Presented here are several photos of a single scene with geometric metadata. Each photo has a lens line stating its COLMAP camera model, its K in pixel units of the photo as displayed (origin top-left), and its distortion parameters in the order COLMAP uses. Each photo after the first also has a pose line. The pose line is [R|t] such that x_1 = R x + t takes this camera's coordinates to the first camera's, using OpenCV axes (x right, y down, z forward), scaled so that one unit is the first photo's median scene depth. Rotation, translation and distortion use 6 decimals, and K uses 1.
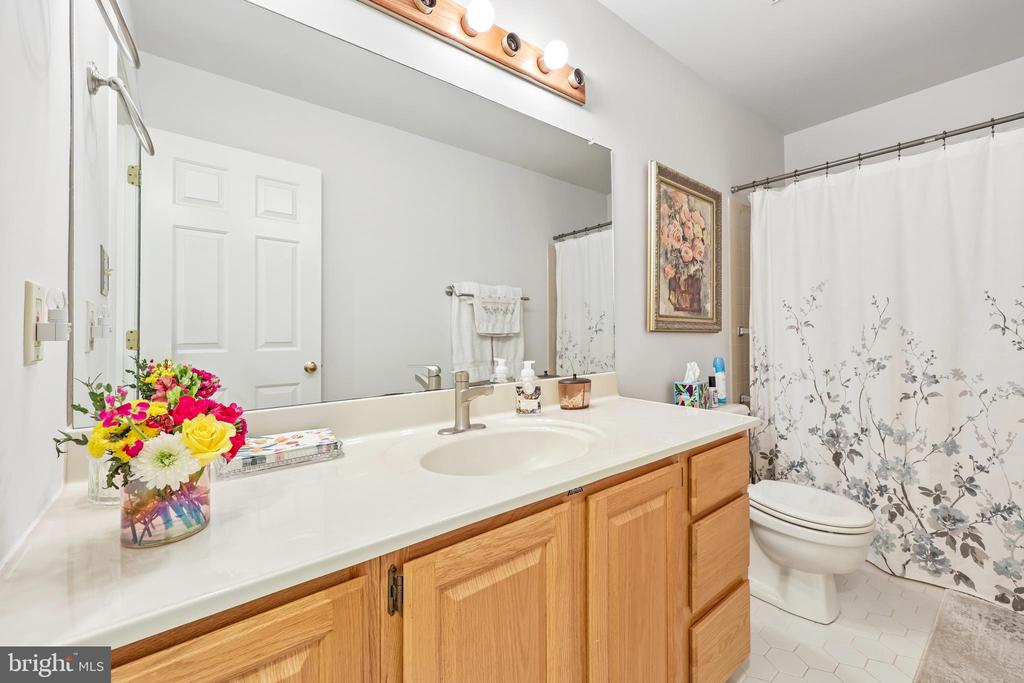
lens RADIAL K [[424.9, 0, 512.7], [0, 424.9, 327.5], [0, 0, 1]] dist [0.000546, 0.000182]
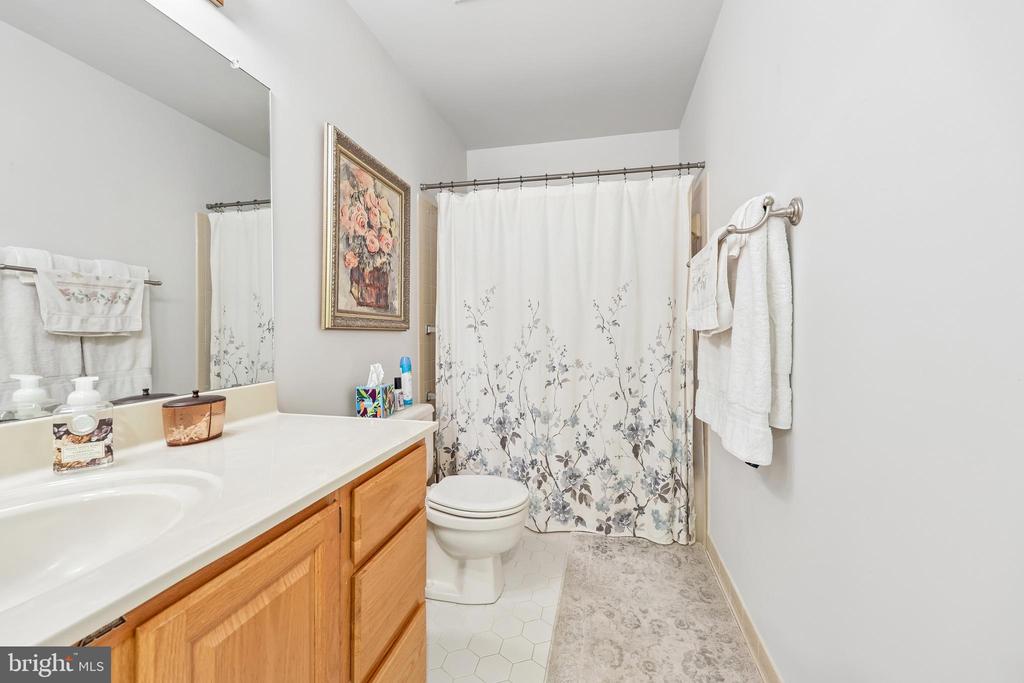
lens RADIAL K [[424.9, 0, 512.7], [0, 424.9, 327.5], [0, 0, 1]] dist [0.000546, 0.000182]
pose [[0.782680, 0.006932, 0.622386, 0.083926], [-0.007798, 0.999969, -0.001331, 0.004096], [-0.622376, -0.003812, 0.782710, 0.110535]]
